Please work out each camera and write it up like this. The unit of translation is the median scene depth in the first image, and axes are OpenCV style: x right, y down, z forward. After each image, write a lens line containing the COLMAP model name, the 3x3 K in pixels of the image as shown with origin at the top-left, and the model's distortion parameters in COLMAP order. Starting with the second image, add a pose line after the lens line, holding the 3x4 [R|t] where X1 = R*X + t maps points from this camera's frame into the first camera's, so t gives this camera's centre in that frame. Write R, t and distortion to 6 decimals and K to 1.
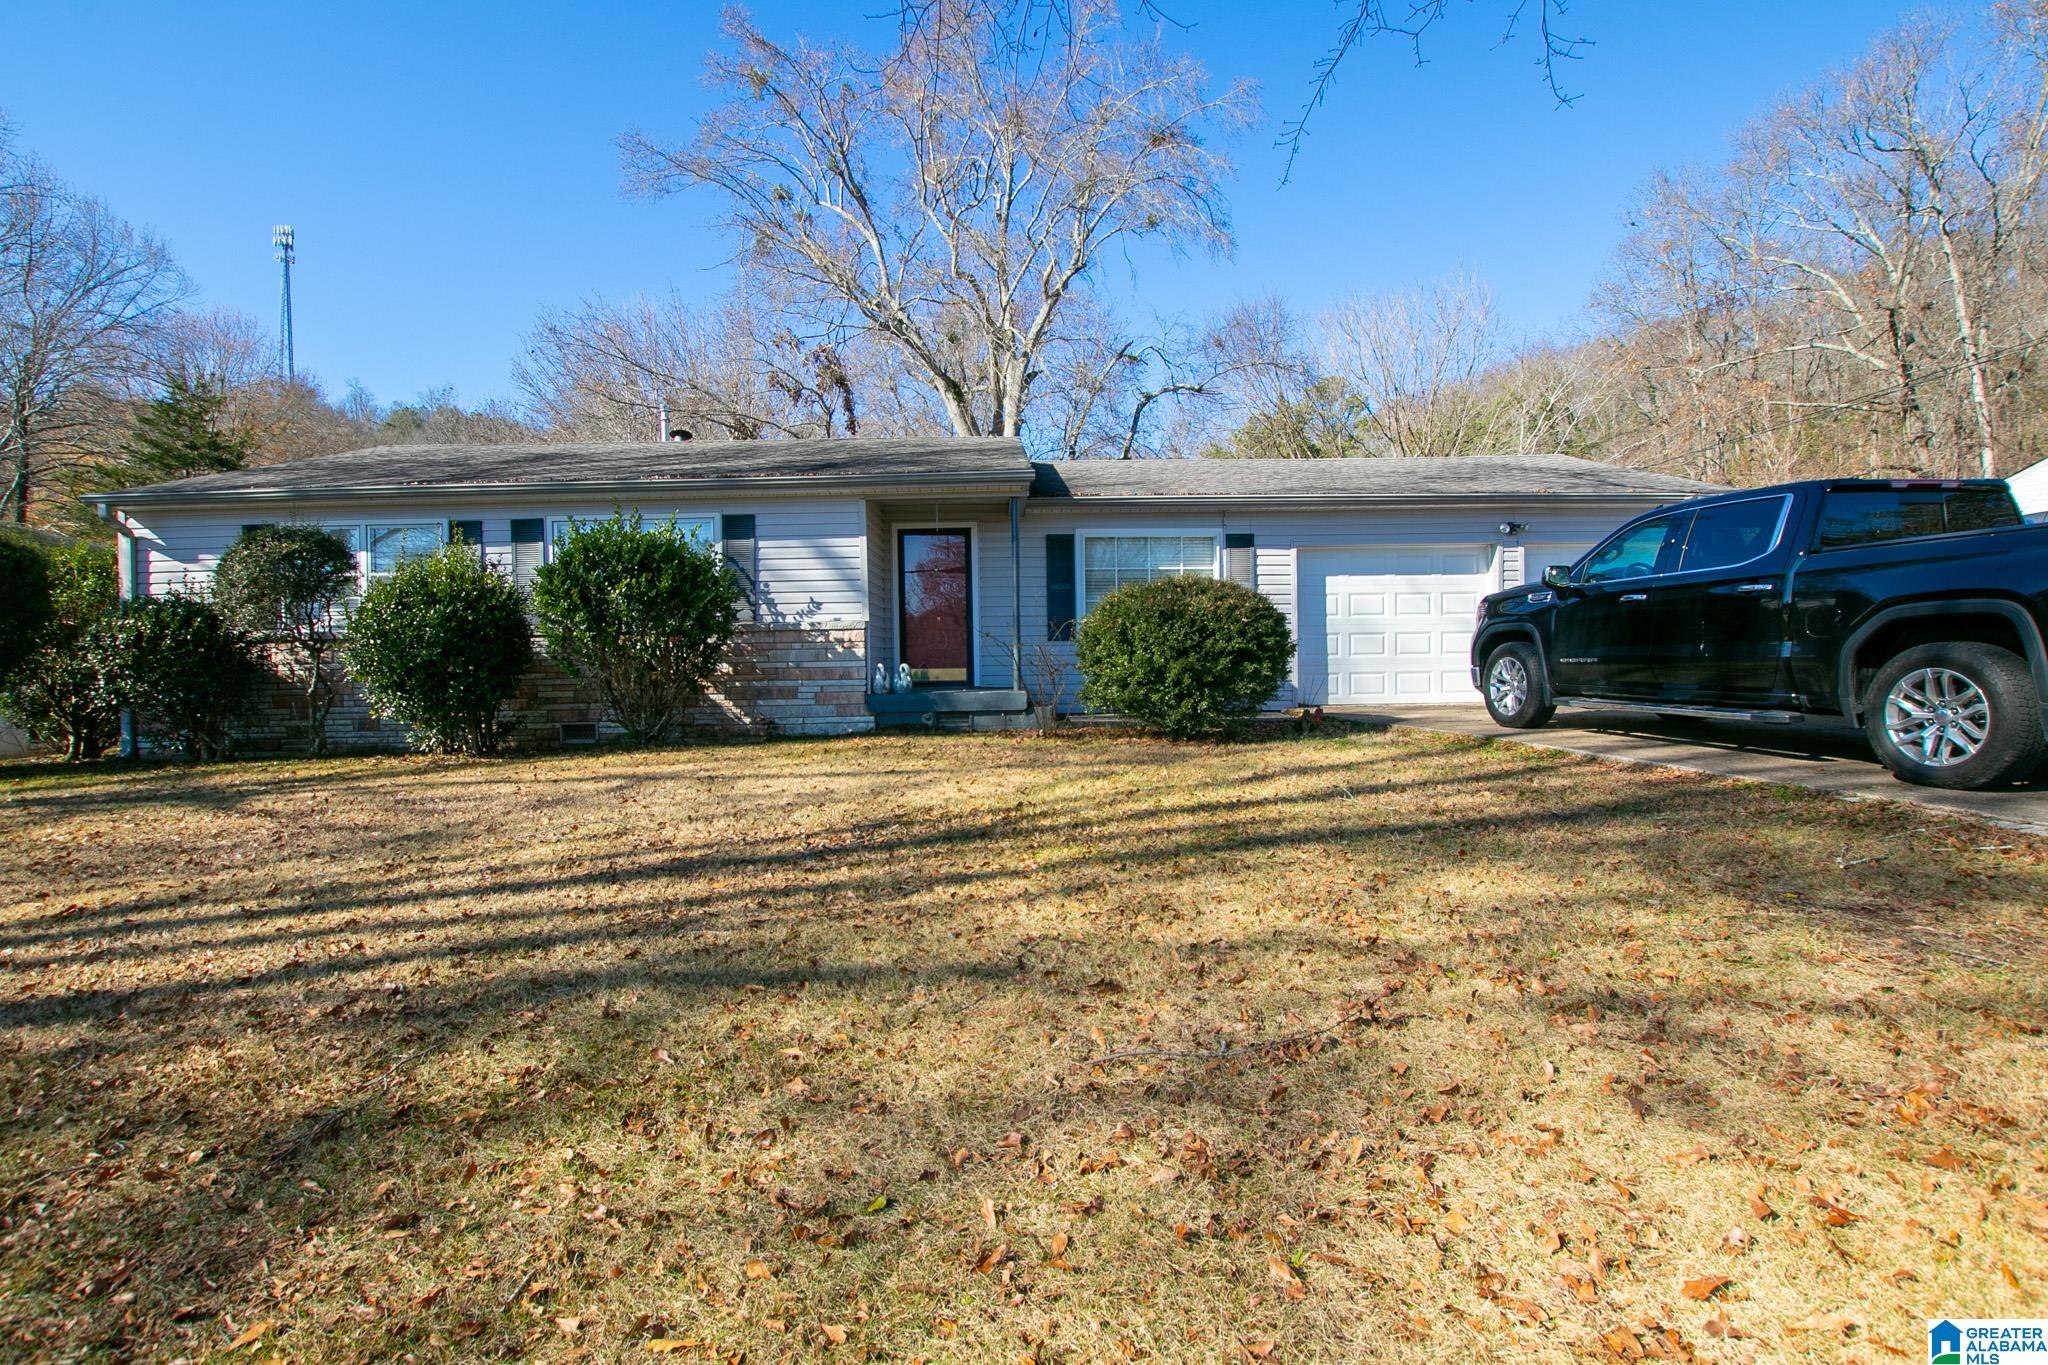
lens RADIAL K [[972.3, 0, 1024.0], [0, 972.3, 682.5], [0, 0, 1]] dist [-0.040133, 0.000249]
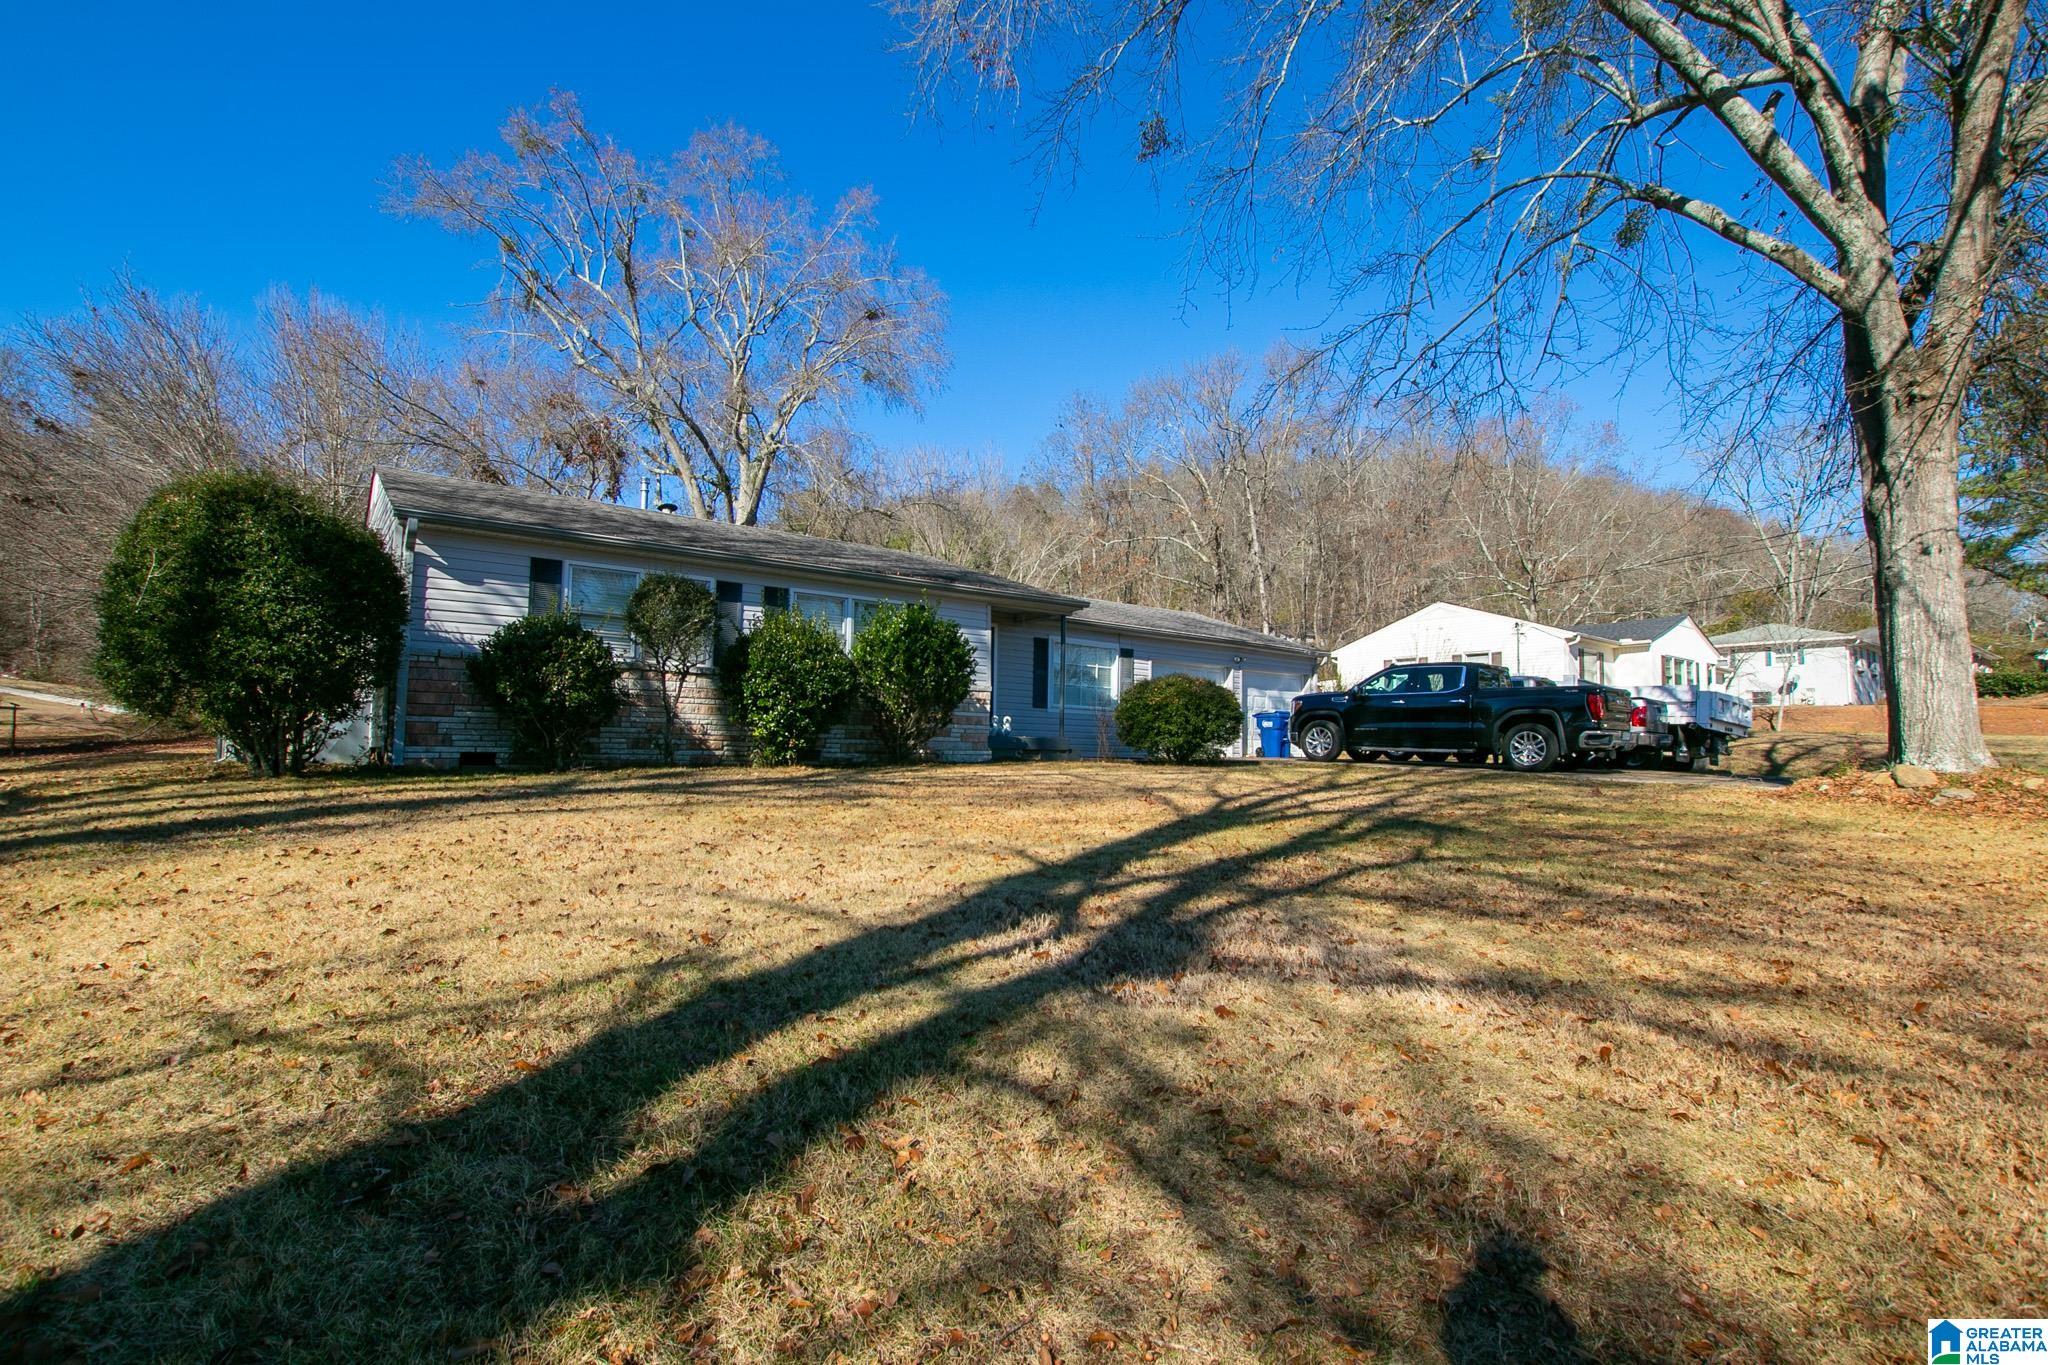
lens RADIAL K [[972.3, 0, 1024.0], [0, 972.3, 682.5], [0, 0, 1]] dist [-0.040133, 0.000249]
pose [[0.791547, 0.073528, 0.606668, -1.037386], [-0.021268, 0.995448, -0.092900, 0.069591], [-0.610738, 0.060632, 0.789508, -0.223251]]
